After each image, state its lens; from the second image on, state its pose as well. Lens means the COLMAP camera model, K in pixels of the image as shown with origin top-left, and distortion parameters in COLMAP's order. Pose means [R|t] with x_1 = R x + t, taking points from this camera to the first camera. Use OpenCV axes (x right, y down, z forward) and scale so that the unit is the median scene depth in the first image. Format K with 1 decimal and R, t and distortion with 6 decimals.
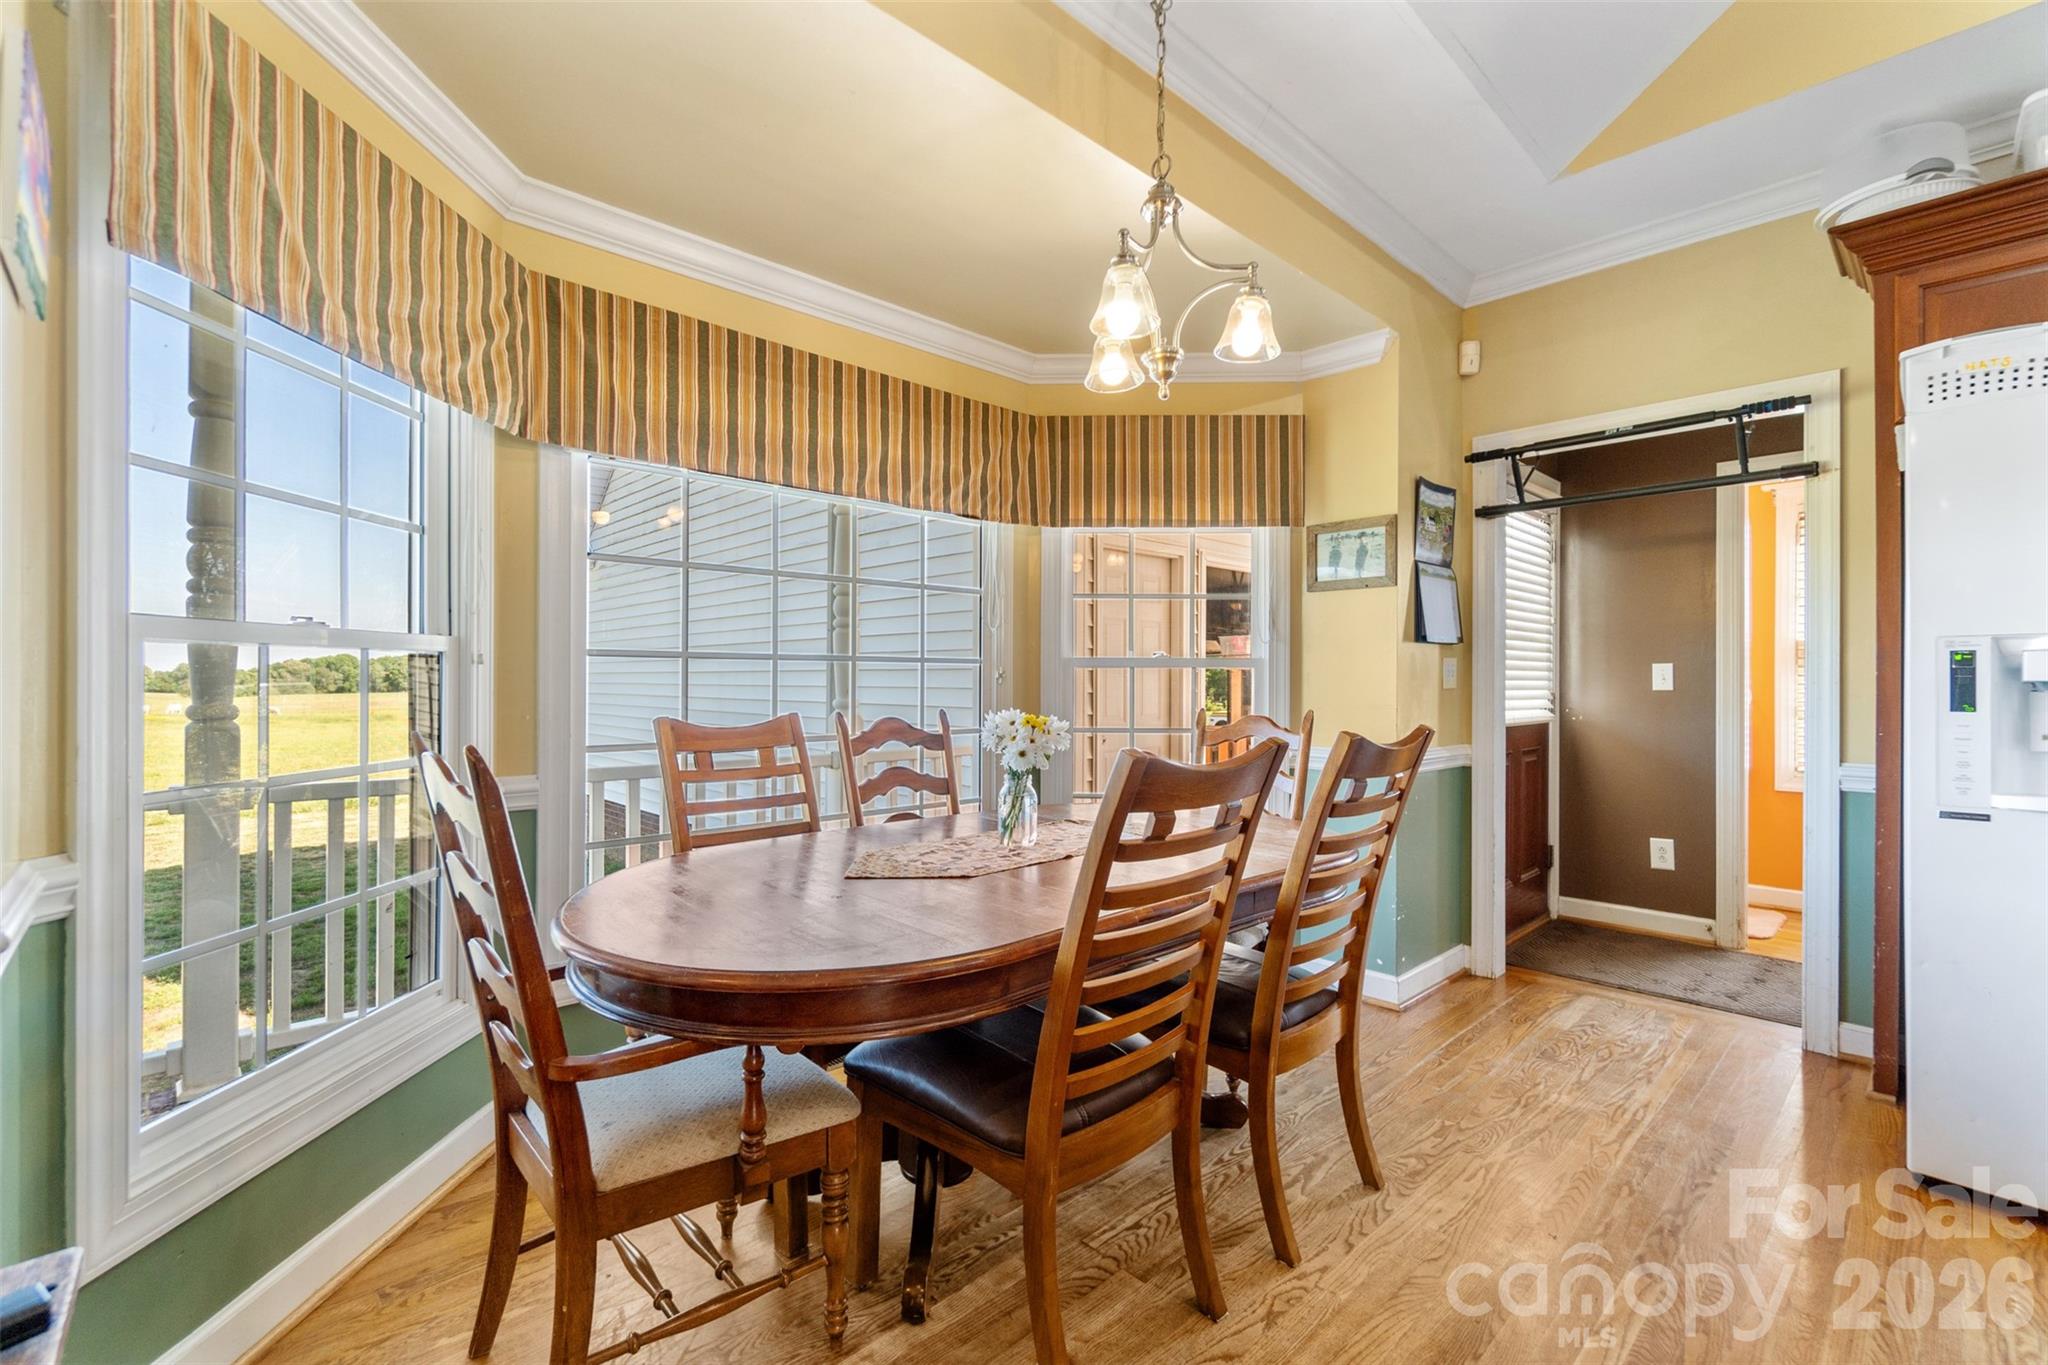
lens RADIAL K [[892.3, 0, 1017.5], [0, 892.3, 681.3], [0, 0, 1]] dist [-0.005727, -0.000044]
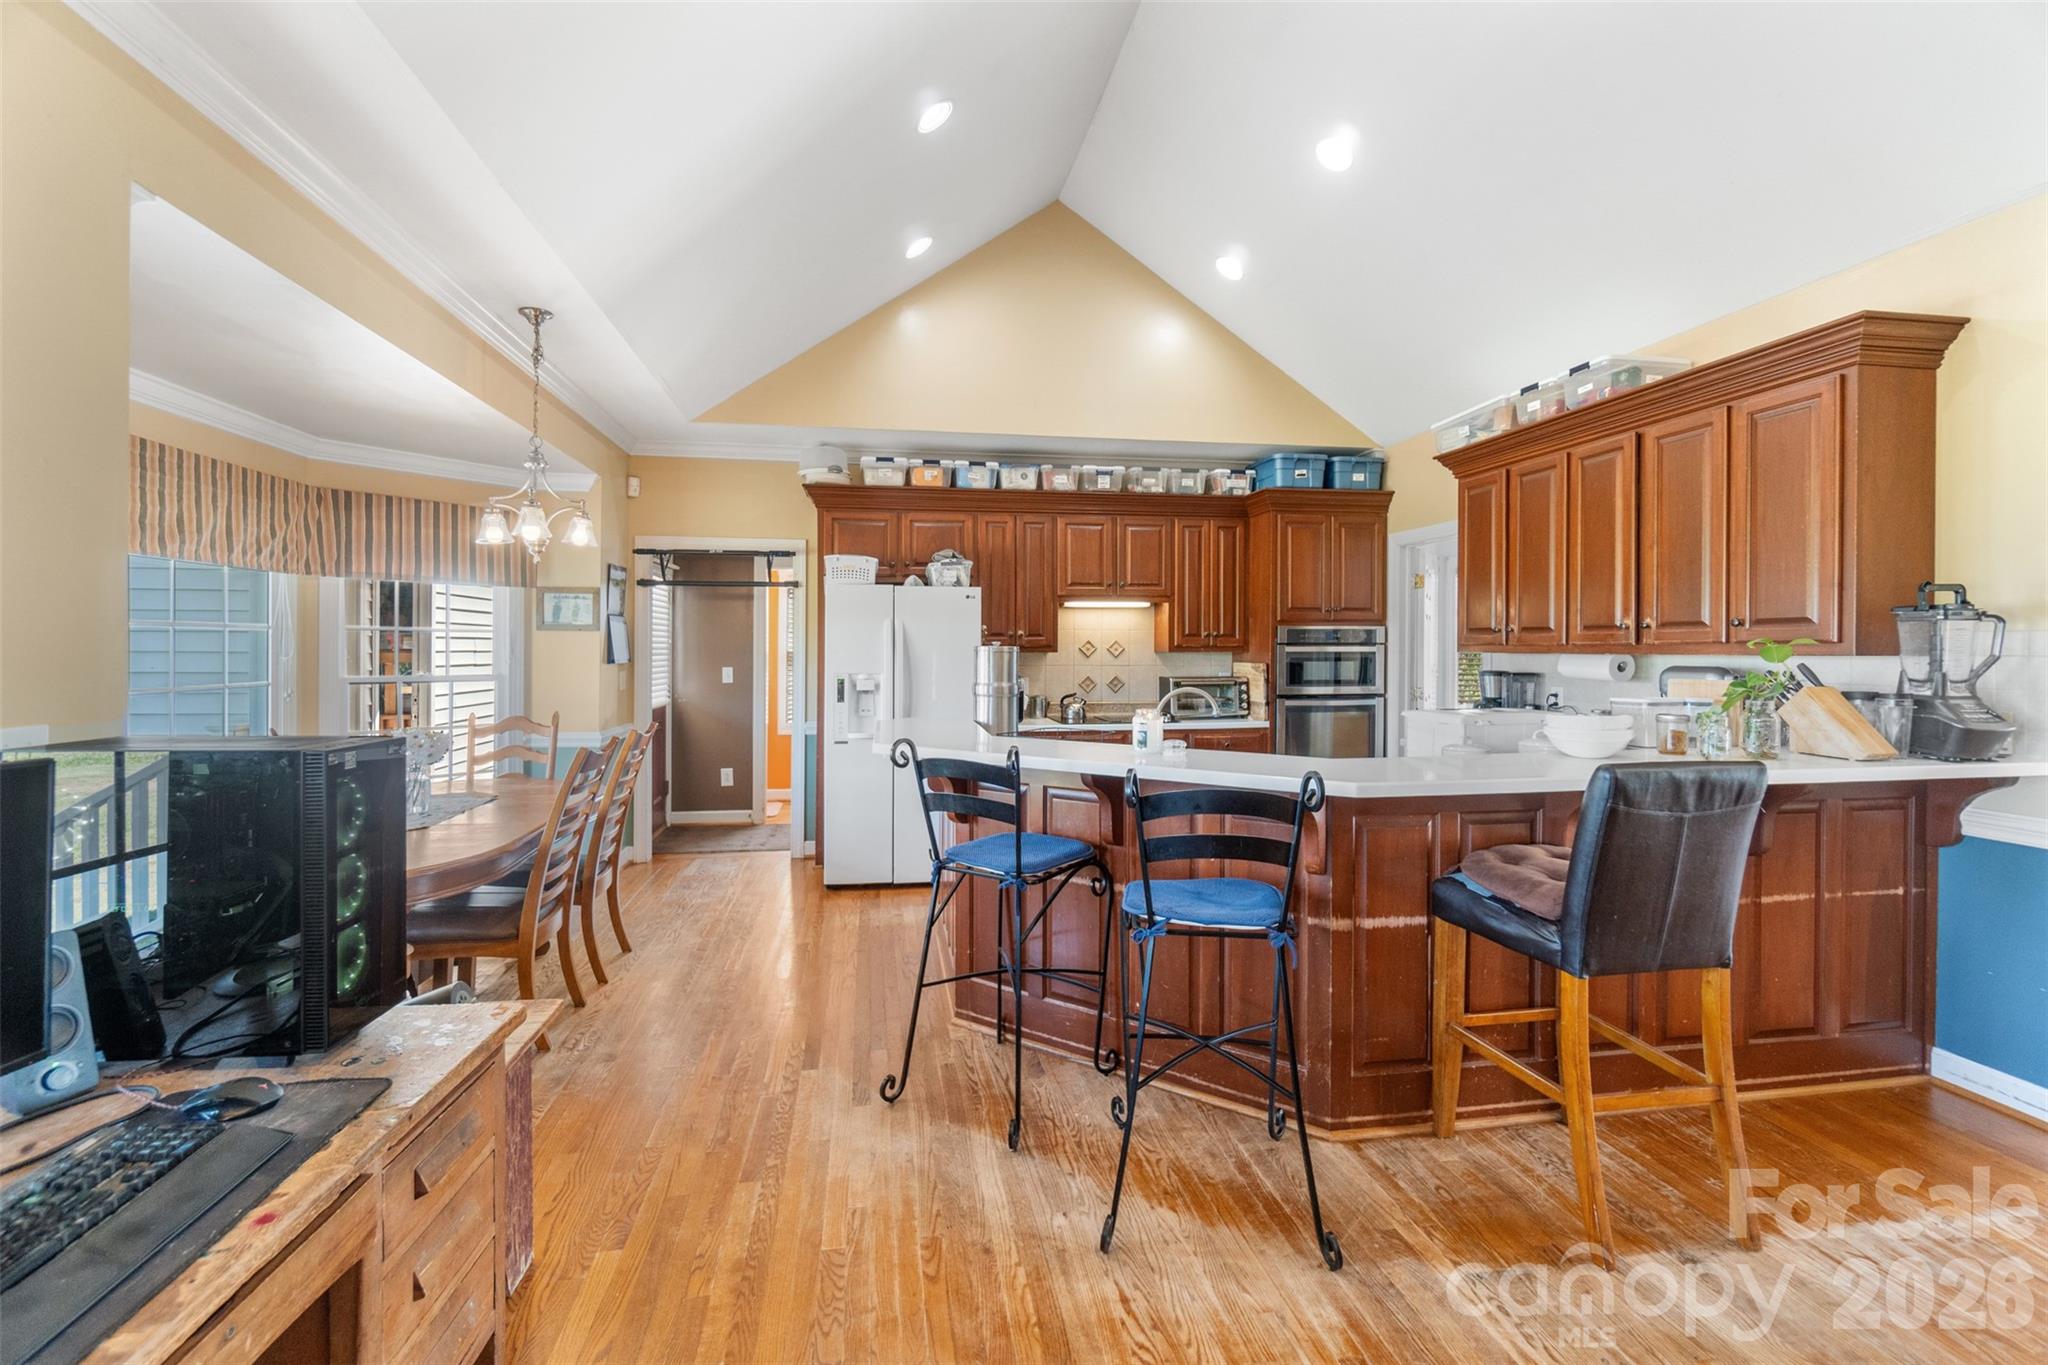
lens RADIAL K [[892.3, 0, 1018.6], [0, 892.3, 647.2], [0, 0, 1]] dist [-0.005727, -0.000044]
pose [[0.558831, -0.001186, 0.829281, -0.481502], [-0.005592, 0.999971, 0.005199, -0.086807], [-0.829263, -0.007543, 0.558808, -0.532096]]
